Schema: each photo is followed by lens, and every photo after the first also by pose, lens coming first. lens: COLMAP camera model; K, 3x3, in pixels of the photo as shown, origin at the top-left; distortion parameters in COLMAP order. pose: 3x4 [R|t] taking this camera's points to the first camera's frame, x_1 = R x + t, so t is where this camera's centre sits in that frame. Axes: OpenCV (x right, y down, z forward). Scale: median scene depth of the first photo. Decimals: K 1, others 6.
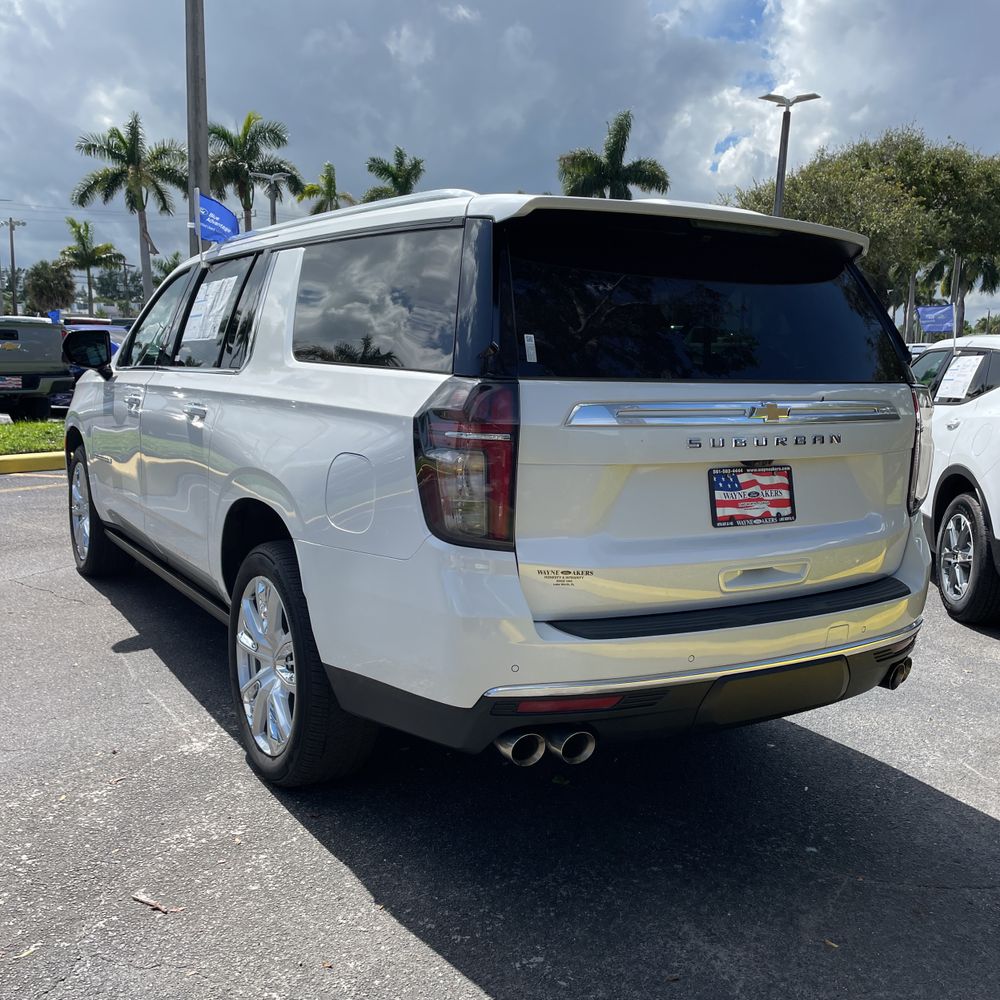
lens RADIAL K [[1007.2, 0, 500.4], [0, 1007.2, 497.1], [0, 0, 1]] dist [0.092806, -0.153971]
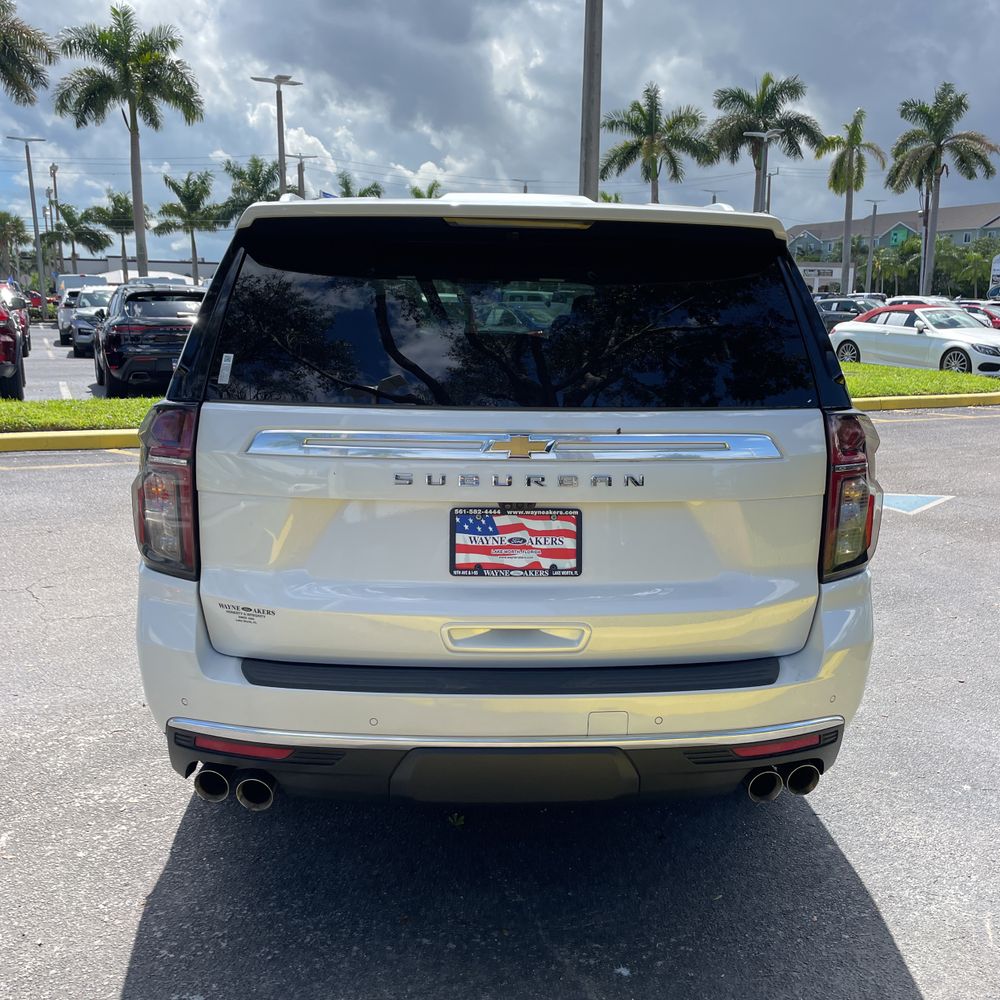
lens RADIAL K [[1009.9, 0, 510.9], [0, 1009.9, 495.1], [0, 0, 1]] dist [0.053005, -0.036572]
pose [[0.878178, 0.075464, -0.472343, 0.638659], [-0.058252, 0.996999, 0.050985, -0.083051], [0.474773, -0.017260, 0.879939, 0.254549]]
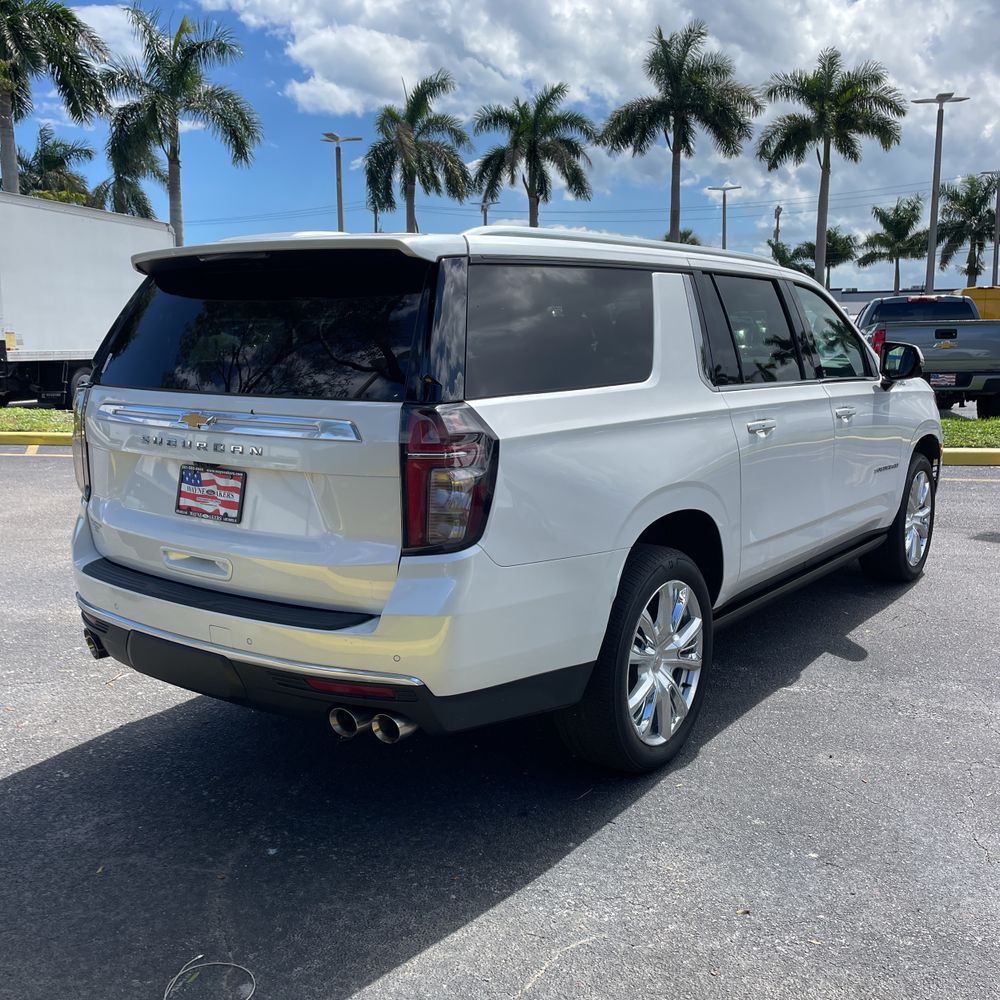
lens RADIAL K [[1000.0, 0, 524.6], [0, 1000.0, 502.2], [0, 0, 1]] dist [0.297593, -0.627778]
pose [[0.379704, 0.126167, -0.916464, 1.423614], [-0.116864, 0.989262, 0.087770, -0.132113], [0.917697, 0.073775, 0.390371, 0.873516]]
